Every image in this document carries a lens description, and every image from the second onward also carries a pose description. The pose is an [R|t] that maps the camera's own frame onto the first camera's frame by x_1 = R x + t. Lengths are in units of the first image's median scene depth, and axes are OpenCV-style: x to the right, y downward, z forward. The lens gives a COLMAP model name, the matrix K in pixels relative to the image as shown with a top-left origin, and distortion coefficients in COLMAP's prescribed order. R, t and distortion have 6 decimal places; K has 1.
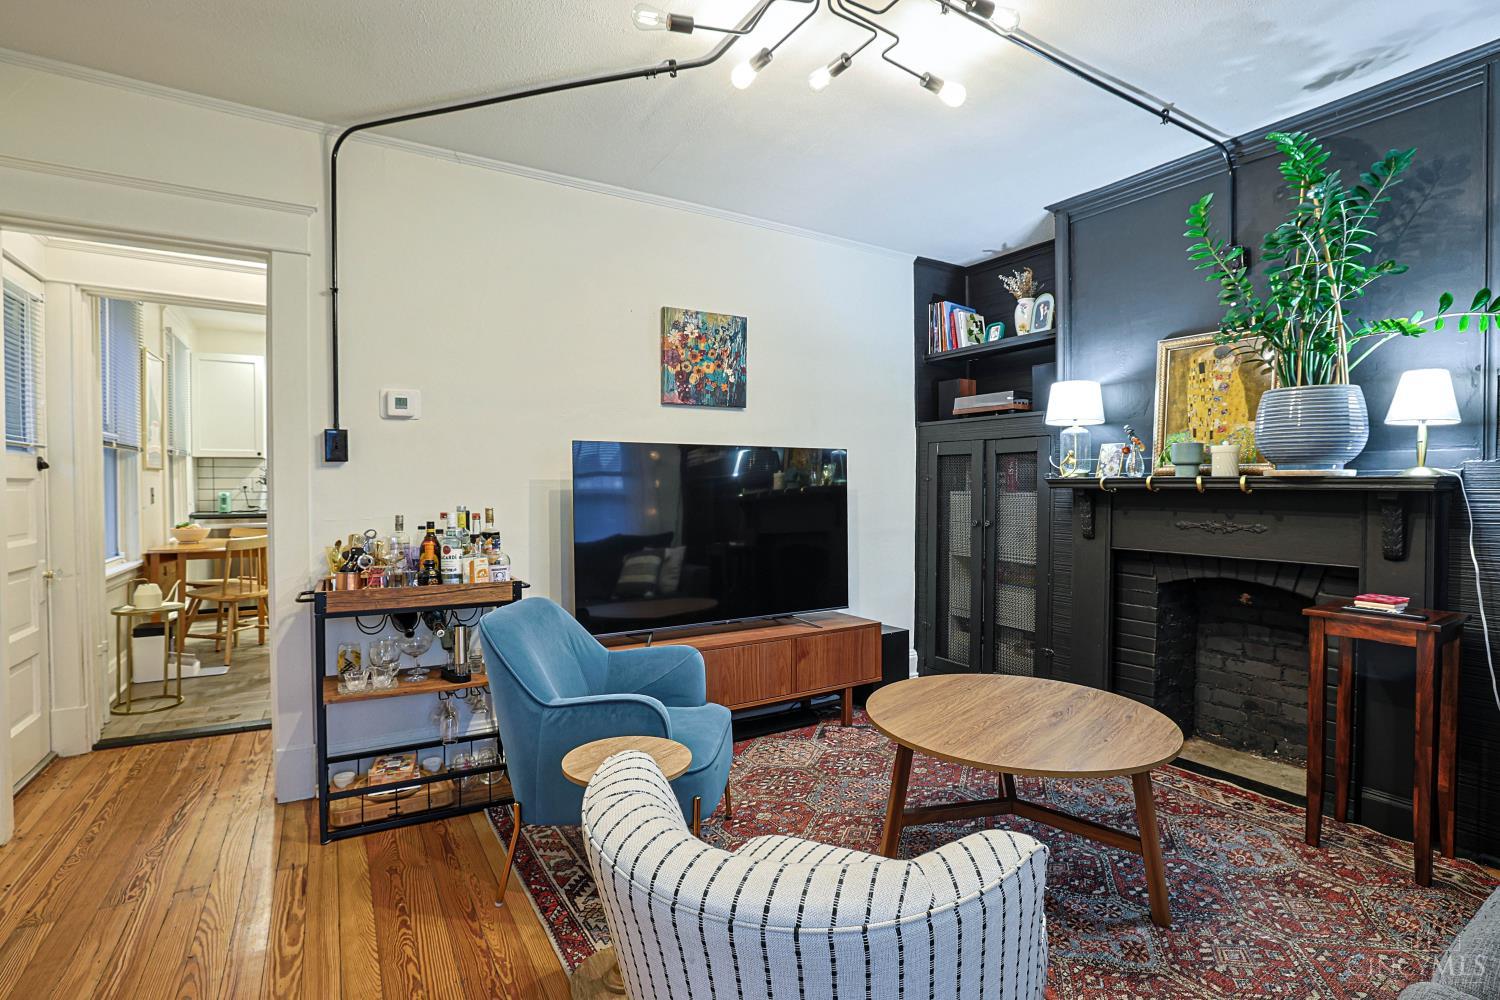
lens RADIAL K [[678.3, 0, 745.3], [0, 678.3, 496.2], [0, 0, 1]] dist [-0.053116, 0.019126]
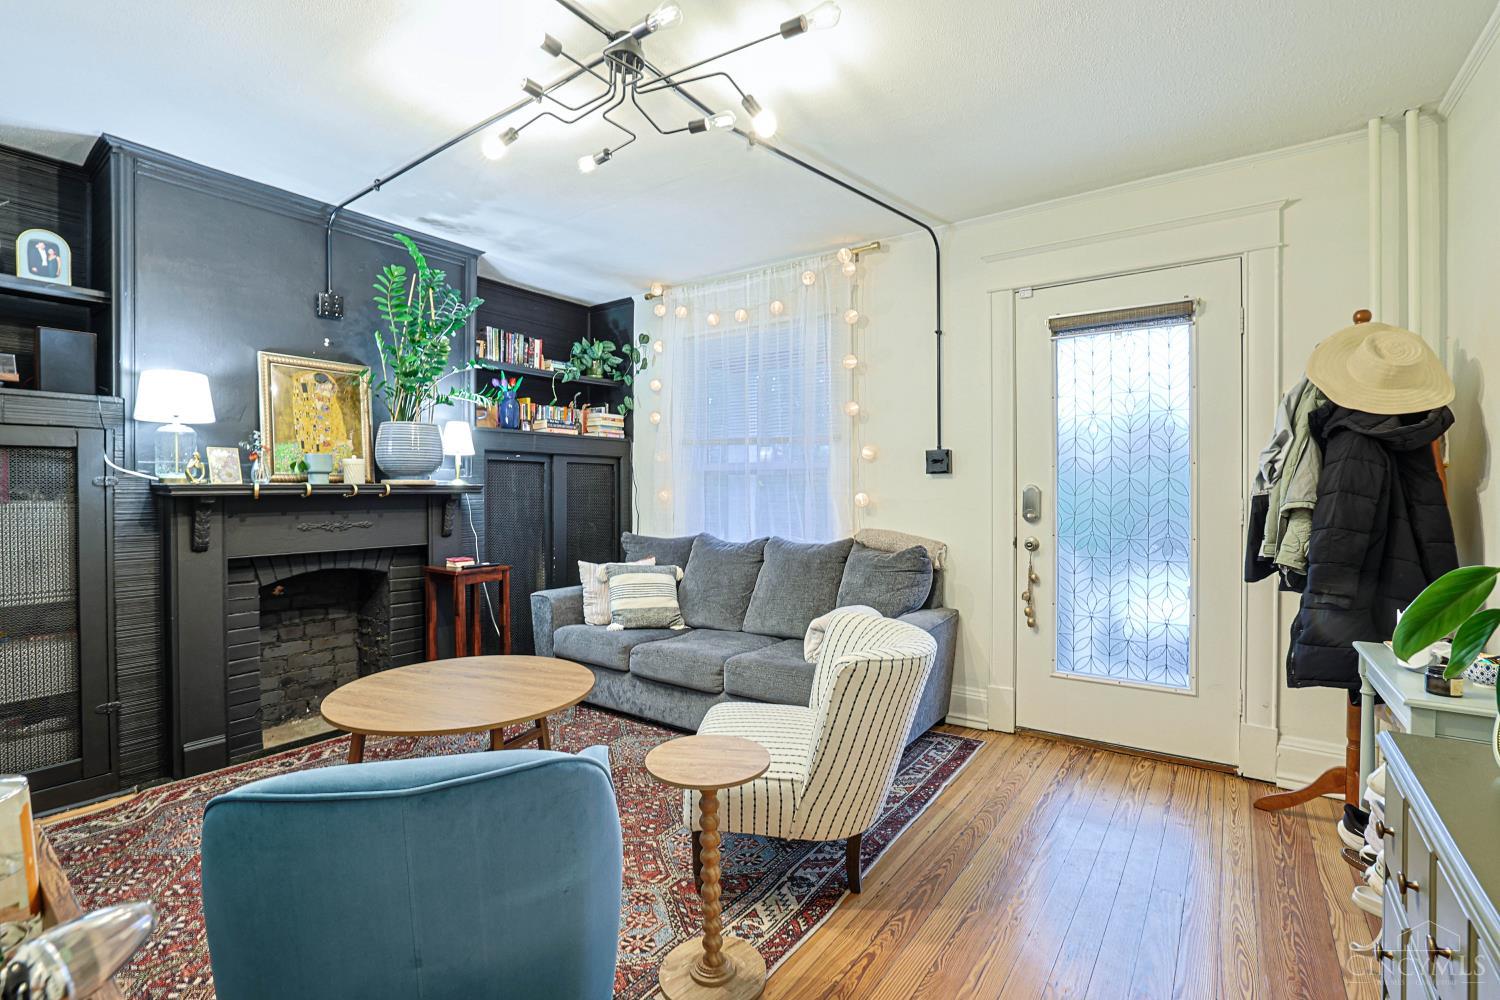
lens RADIAL K [[678.3, 0, 745.3], [0, 678.3, 496.2], [0, 0, 1]] dist [-0.053116, 0.019126]
pose [[-0.375069, -0.012684, 0.926910, -0.632962], [0.018519, 0.999604, 0.021173, -0.017676], [-0.926812, 0.025107, -0.374685, 0.714533]]
